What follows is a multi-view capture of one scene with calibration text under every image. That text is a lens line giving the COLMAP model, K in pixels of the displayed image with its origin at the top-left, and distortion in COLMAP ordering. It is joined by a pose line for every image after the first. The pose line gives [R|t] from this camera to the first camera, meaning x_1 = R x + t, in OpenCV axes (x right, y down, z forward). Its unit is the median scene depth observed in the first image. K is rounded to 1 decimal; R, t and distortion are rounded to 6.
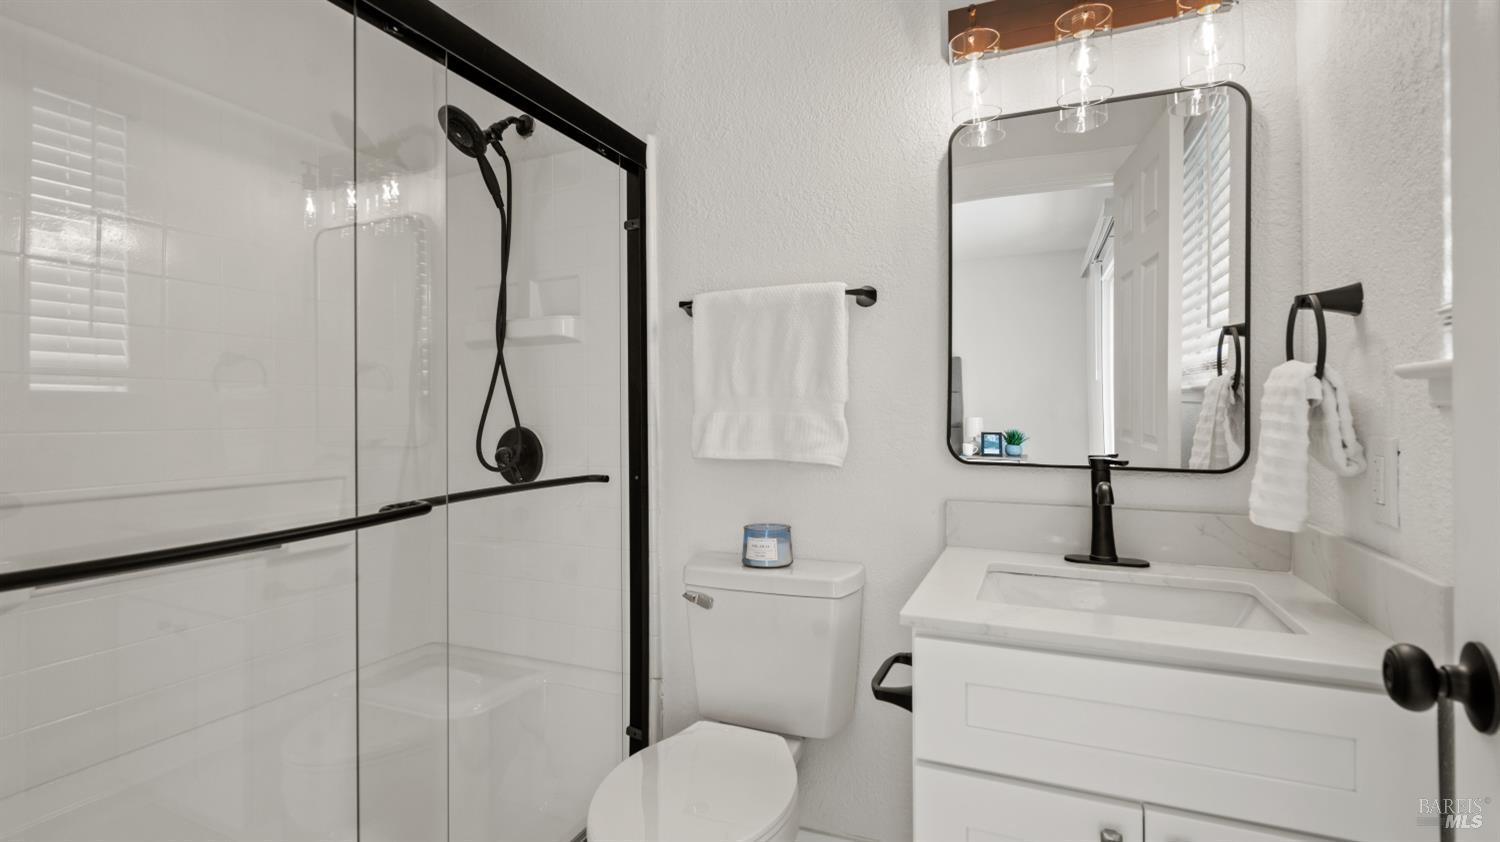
lens RADIAL K [[695.3, 0, 760.7], [0, 695.3, 424.3], [0, 0, 1]] dist [-0.047077, 0.016866]
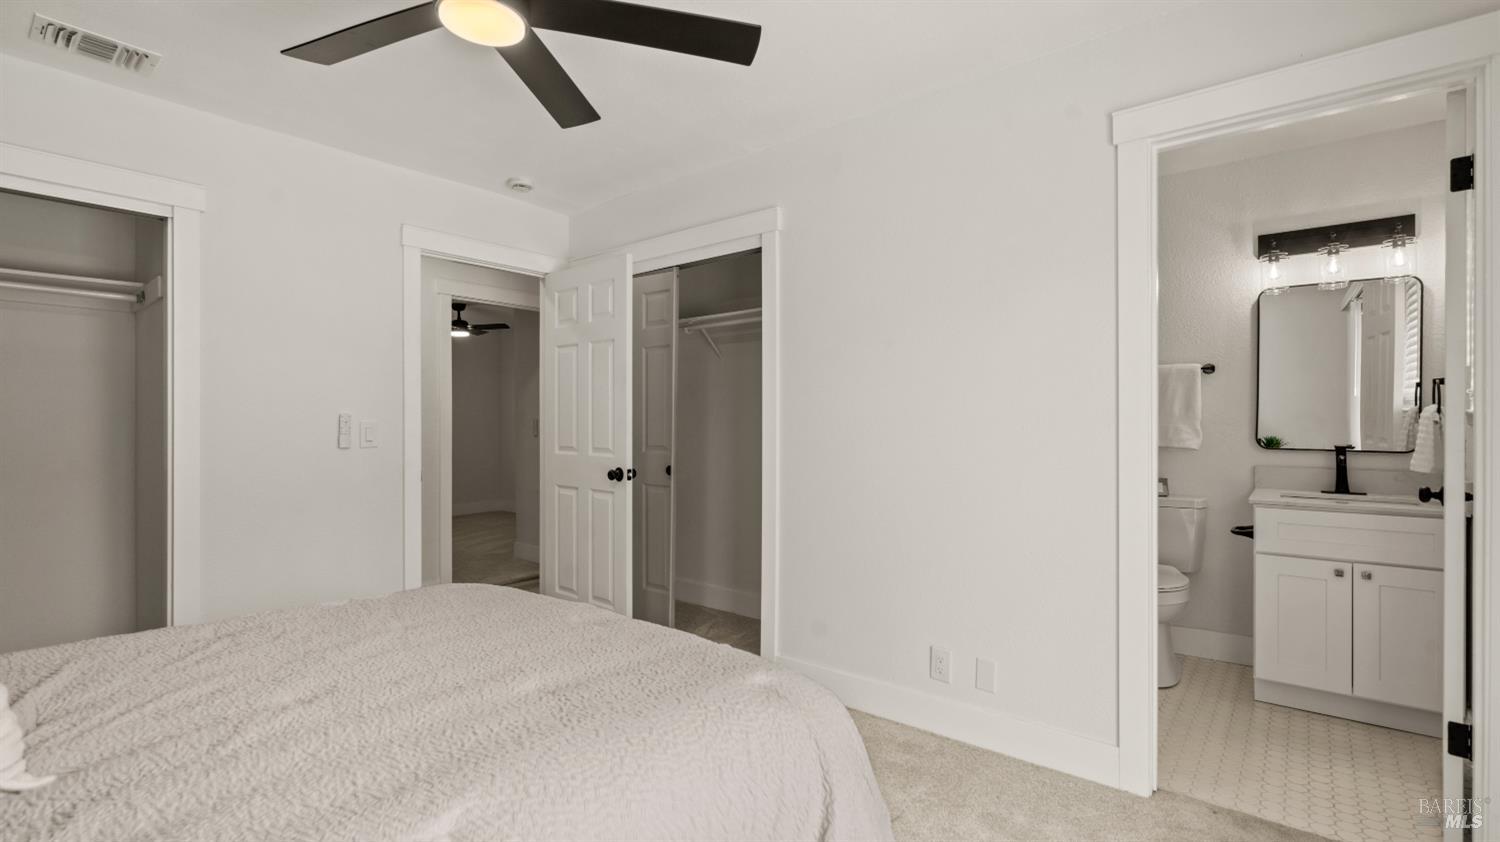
lens RADIAL K [[695.3, 0, 741.5], [0, 695.3, 424.0], [0, 0, 1]] dist [-0.047077, 0.016866]
pose [[0.955224, 0.003952, -0.295858, -0.693141], [-0.007195, 0.999925, -0.009872, 0.014568], [0.295796, 0.011558, 0.955181, -1.629378]]
